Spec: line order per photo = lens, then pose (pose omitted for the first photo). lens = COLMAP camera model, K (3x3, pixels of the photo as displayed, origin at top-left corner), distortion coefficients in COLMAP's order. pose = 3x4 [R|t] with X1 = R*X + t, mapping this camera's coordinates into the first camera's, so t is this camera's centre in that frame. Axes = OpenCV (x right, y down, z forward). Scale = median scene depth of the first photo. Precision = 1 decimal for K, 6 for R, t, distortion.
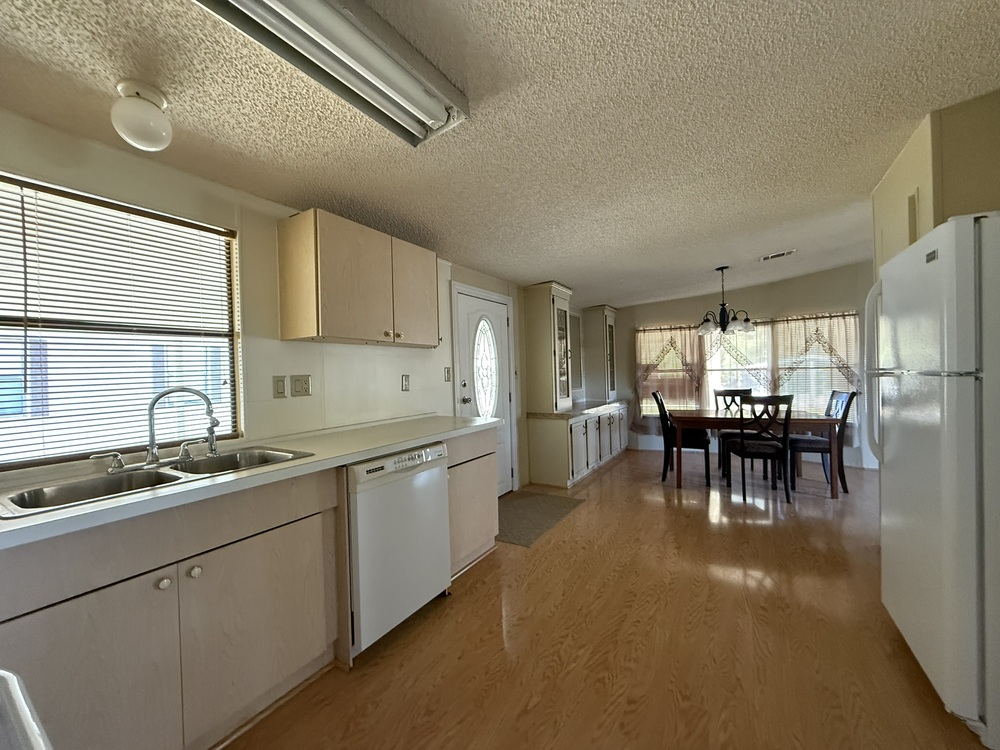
lens RADIAL K [[398.4, 0, 498.3], [0, 398.4, 374.2], [0, 0, 1]] dist [0.000419, -0.000026]
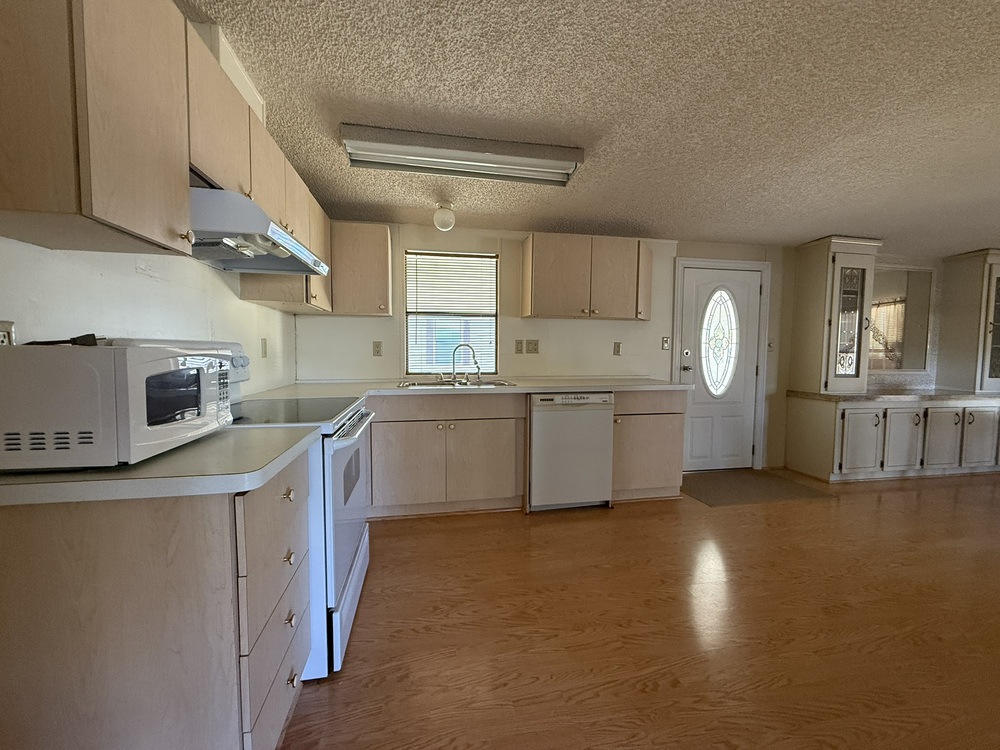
lens RADIAL K [[398.4, 0, 498.3], [0, 398.4, 374.2], [0, 0, 1]] dist [0.000419, -0.000026]
pose [[0.682262, 0.078859, -0.726842, 0.299380], [-0.028569, 0.996282, 0.081275, 0.007383], [0.730549, -0.034686, 0.681979, -0.089949]]
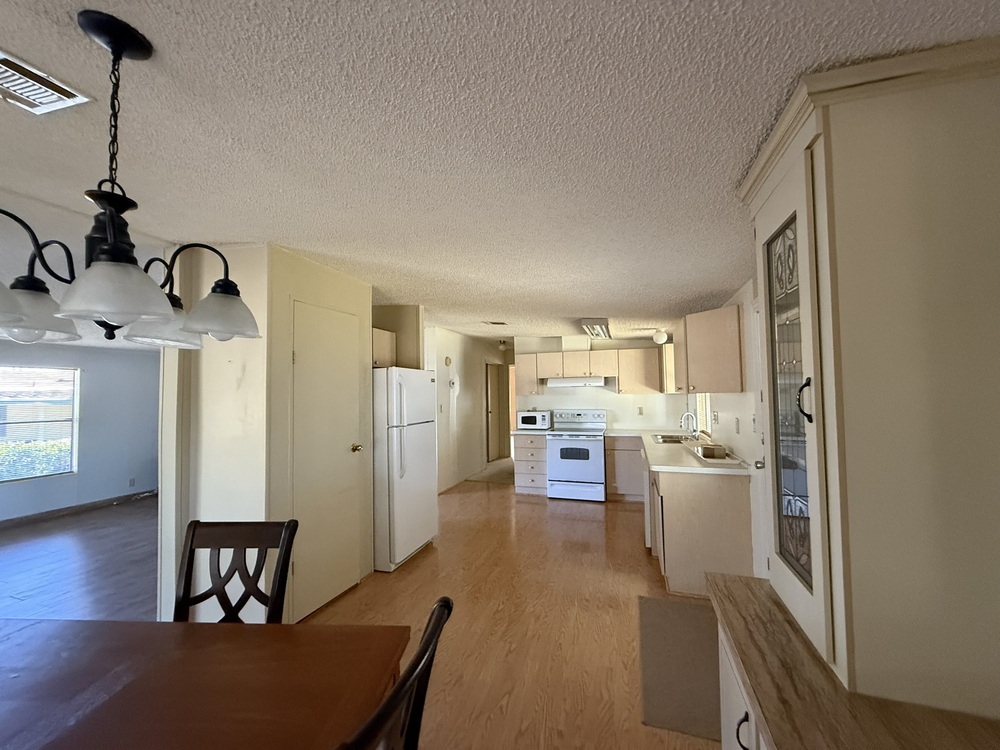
lens RADIAL K [[398.4, 0, 498.3], [0, 398.4, 374.2], [0, 0, 1]] dist [0.000419, -0.000026]
pose [[-0.970245, 0.029002, -0.240384, 0.447595], [0.038681, 0.998616, -0.035641, -0.074493], [0.239017, -0.043879, -0.970023, 1.328749]]
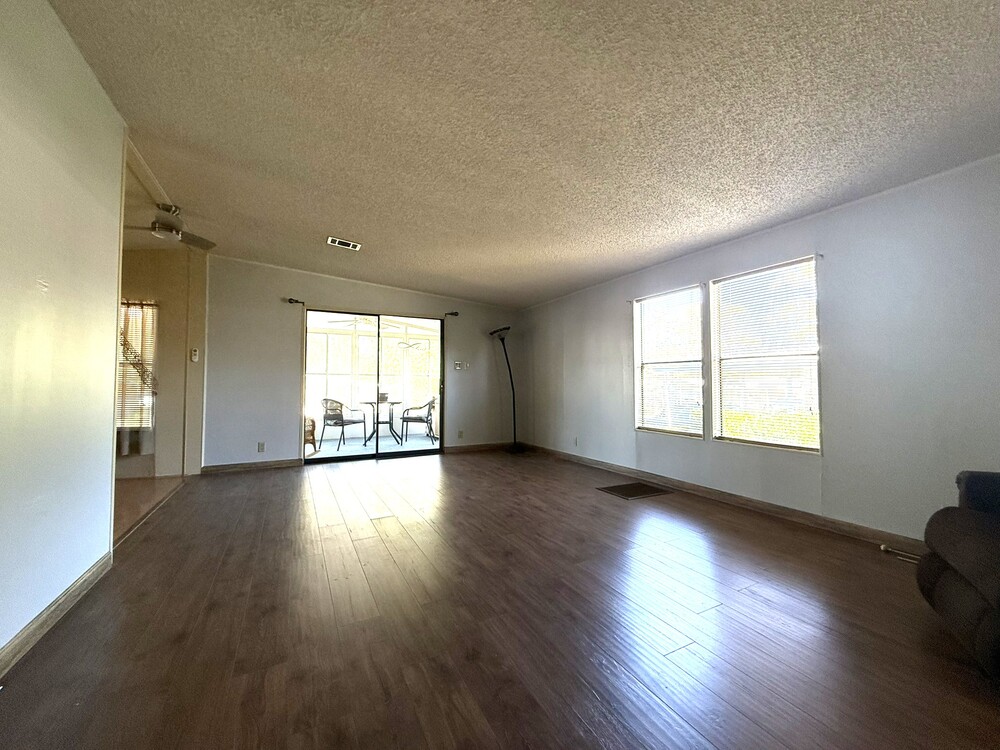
lens RADIAL K [[398.4, 0, 498.3], [0, 398.4, 374.2], [0, 0, 1]] dist [0.000419, -0.000026]
pose [[0.507565, 0.047290, 0.860315, 0.622633], [-0.010461, 0.998757, -0.048728, 0.047375], [-0.861550, 0.015733, 0.507429, -0.134534]]
